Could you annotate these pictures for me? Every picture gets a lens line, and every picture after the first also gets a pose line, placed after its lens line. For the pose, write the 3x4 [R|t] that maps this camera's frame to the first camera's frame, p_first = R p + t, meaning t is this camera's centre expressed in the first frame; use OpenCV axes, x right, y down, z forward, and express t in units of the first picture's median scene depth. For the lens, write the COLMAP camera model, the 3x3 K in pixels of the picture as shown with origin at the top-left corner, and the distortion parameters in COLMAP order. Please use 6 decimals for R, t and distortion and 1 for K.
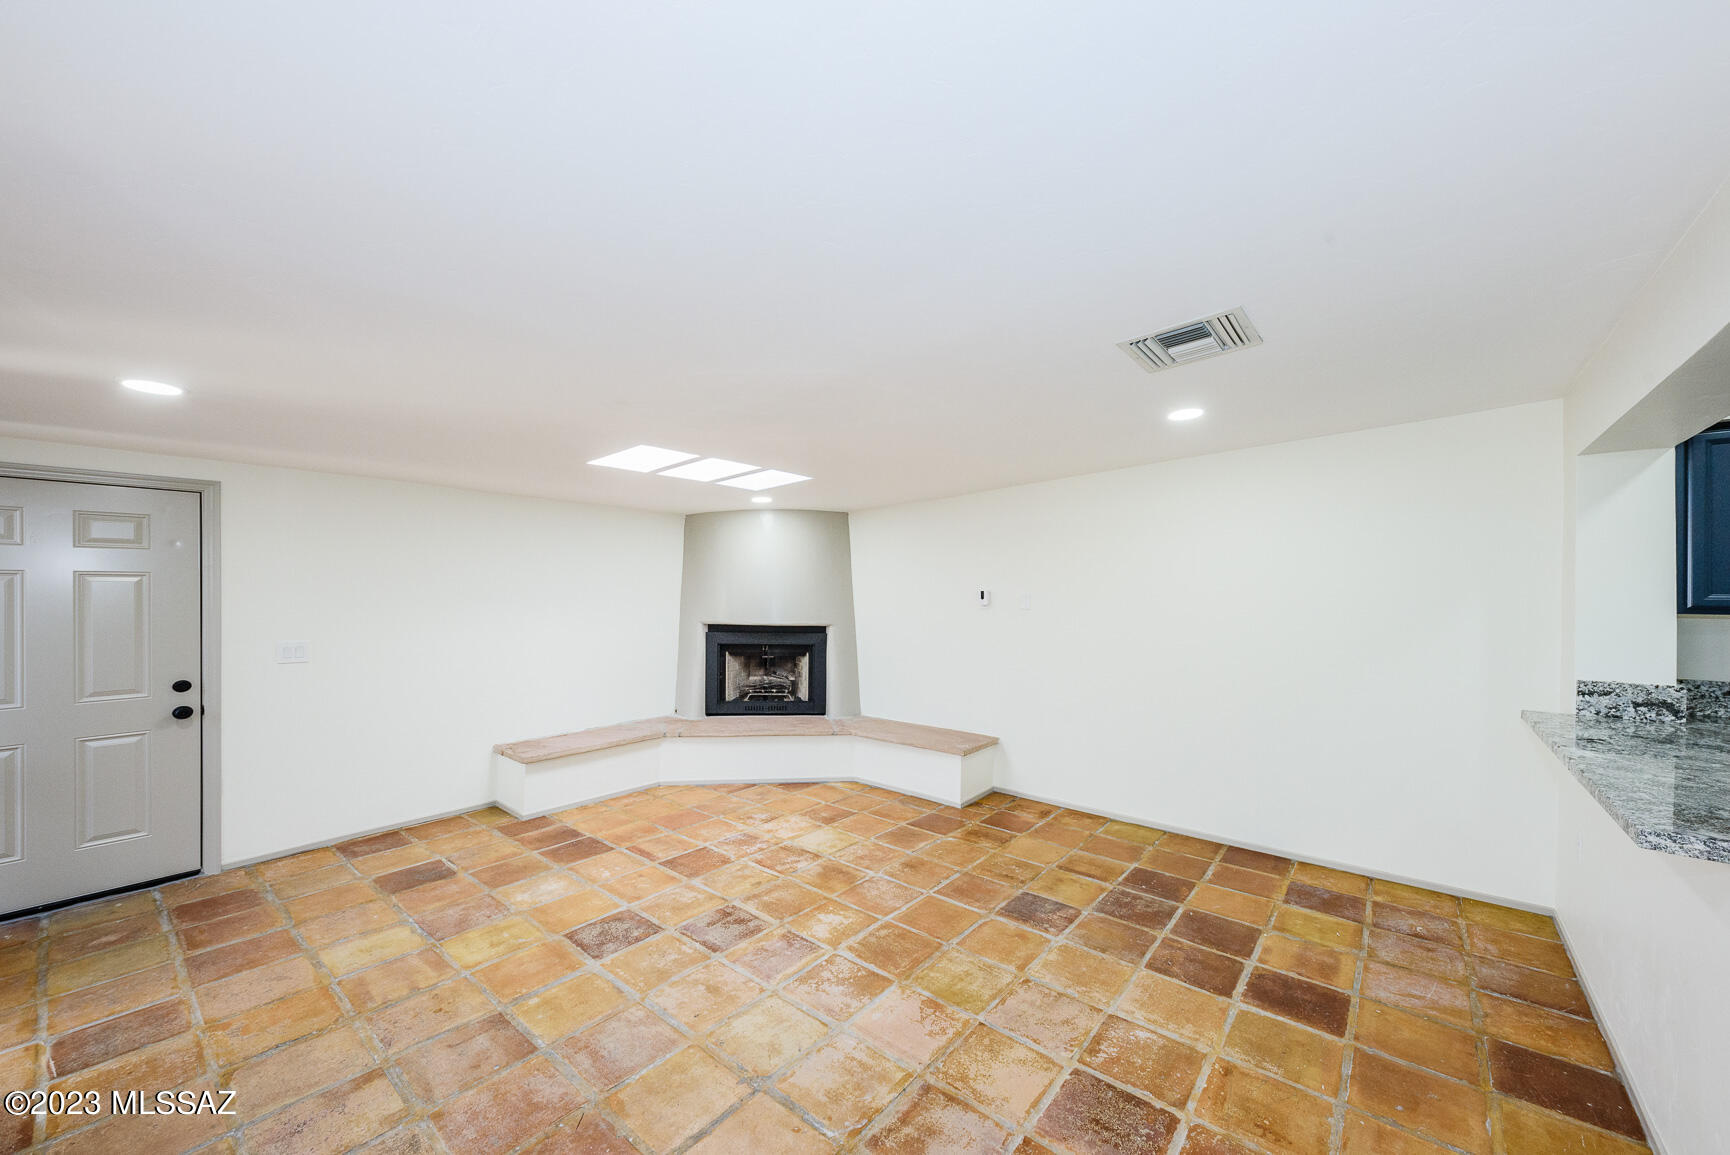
lens RADIAL K [[693.6, 0, 776.5], [0, 693.6, 596.9], [0, 0, 1]] dist [0.009387, -0.003254]
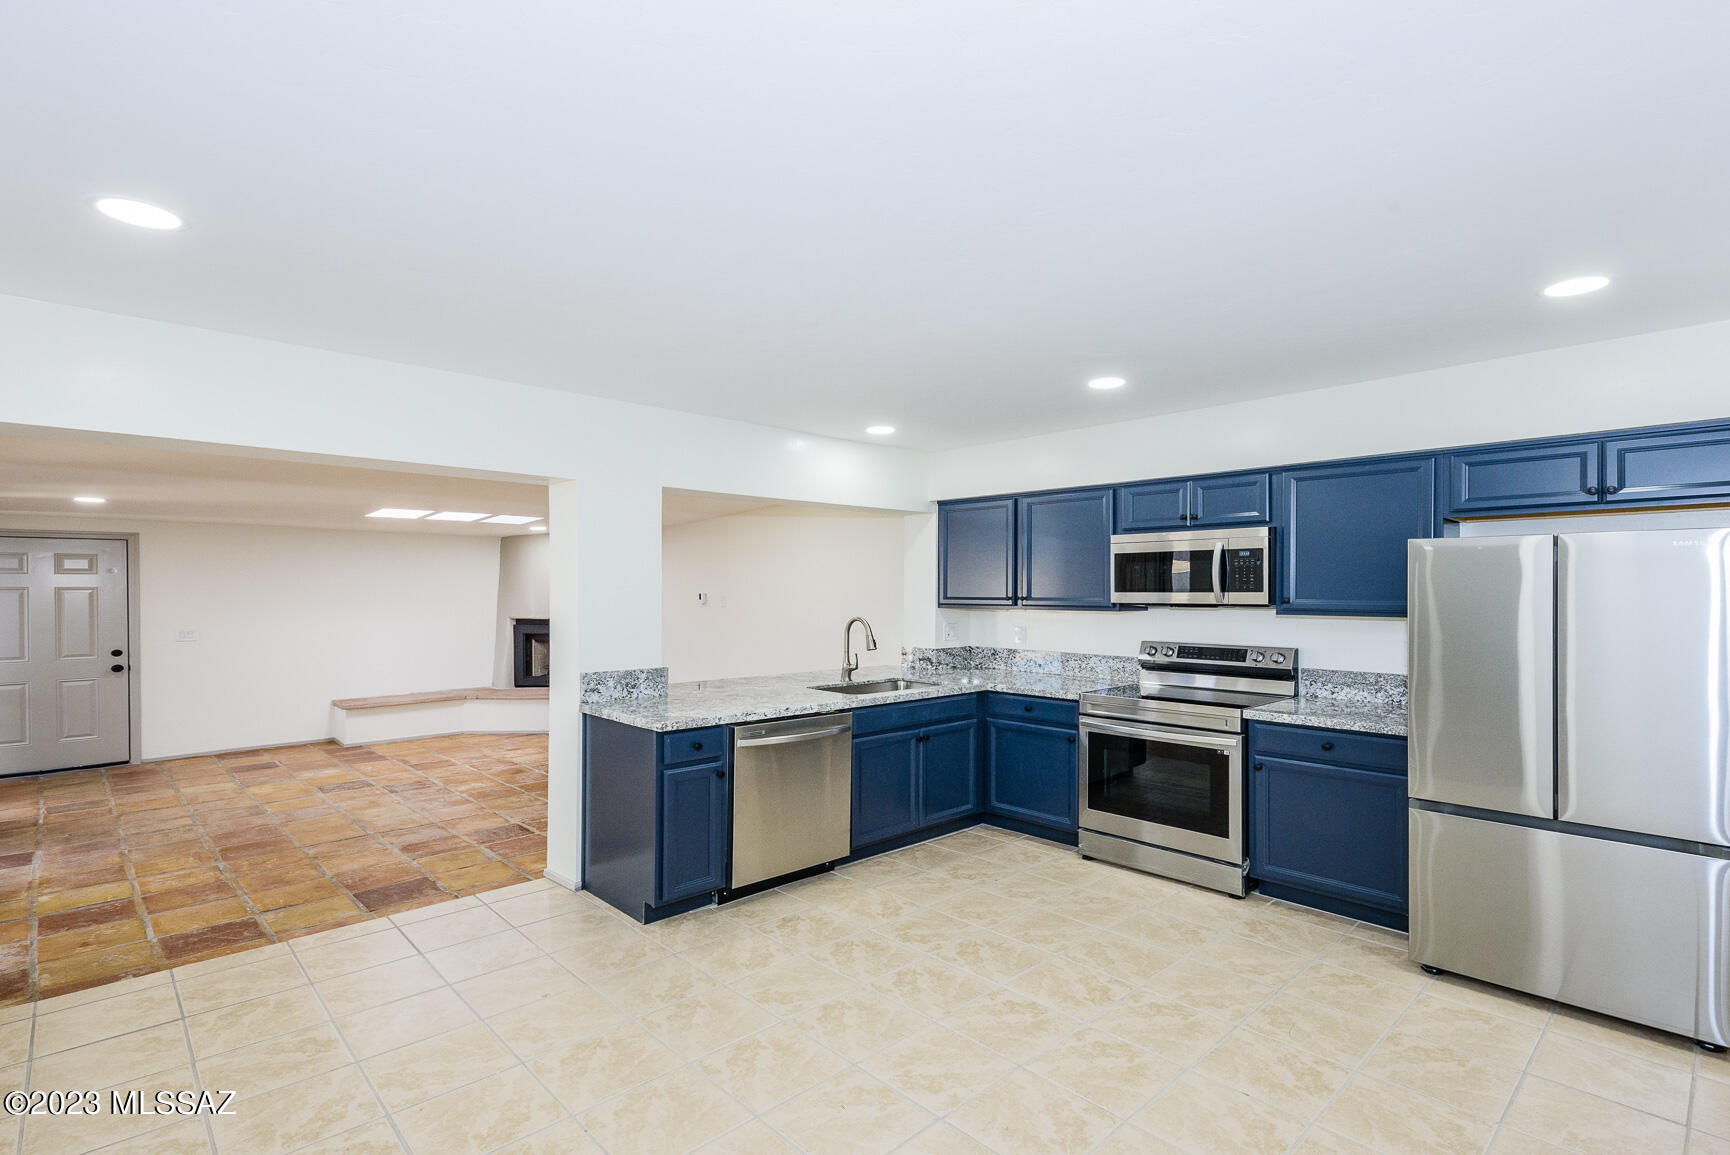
lens RADIAL K [[812.7, 0, 836.9], [0, 812.7, 603.6], [0, 0, 1]] dist [0.009313, -0.004606]
pose [[0.999217, -0.005023, -0.039255, 0.972292], [0.005369, 0.999948, 0.008722, -0.002341], [0.039210, -0.008926, 0.999191, -0.914172]]
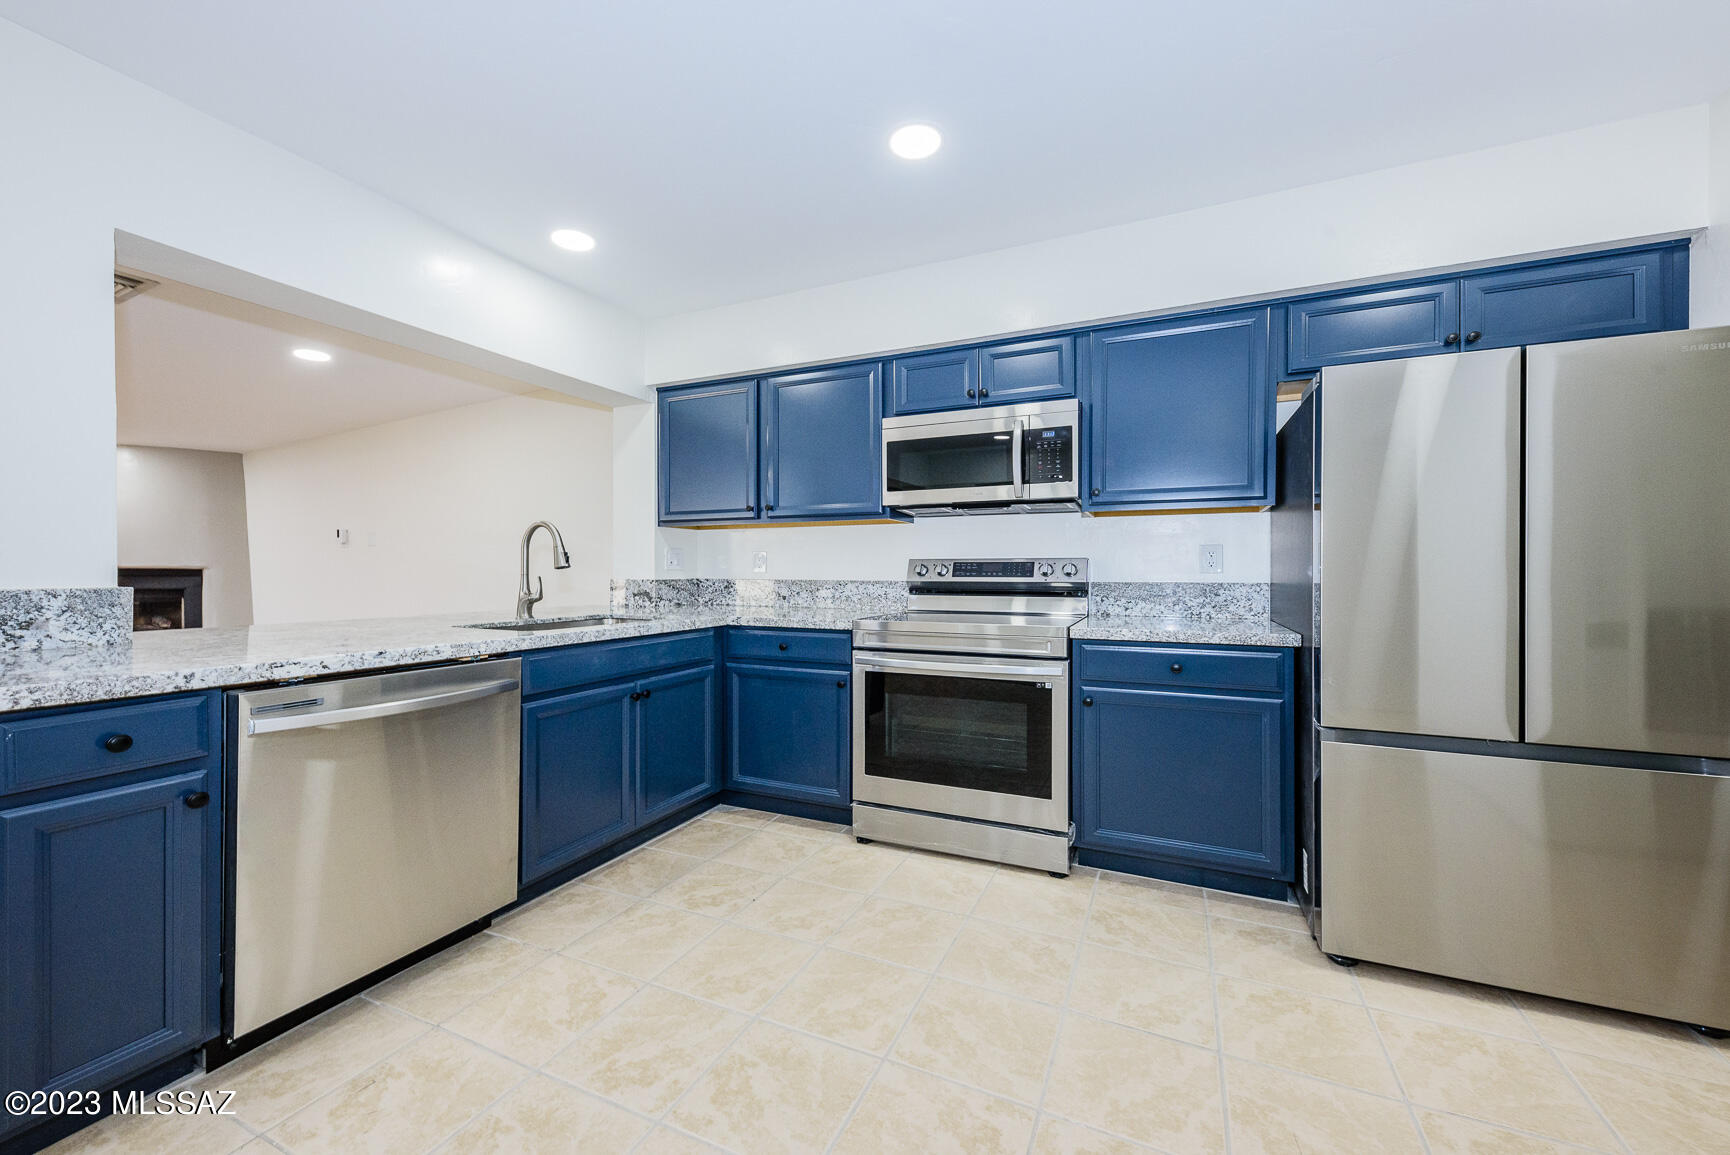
lens RADIAL K [[693.6, 0, 816.7], [0, 693.6, 572.7], [0, 0, 1]] dist [0.009387, -0.003254]
pose [[0.952701, -0.012030, 0.303671, 1.017896], [0.013052, 0.999914, -0.001337, 0.102812], [-0.303629, 0.005237, 0.952776, -0.359210]]
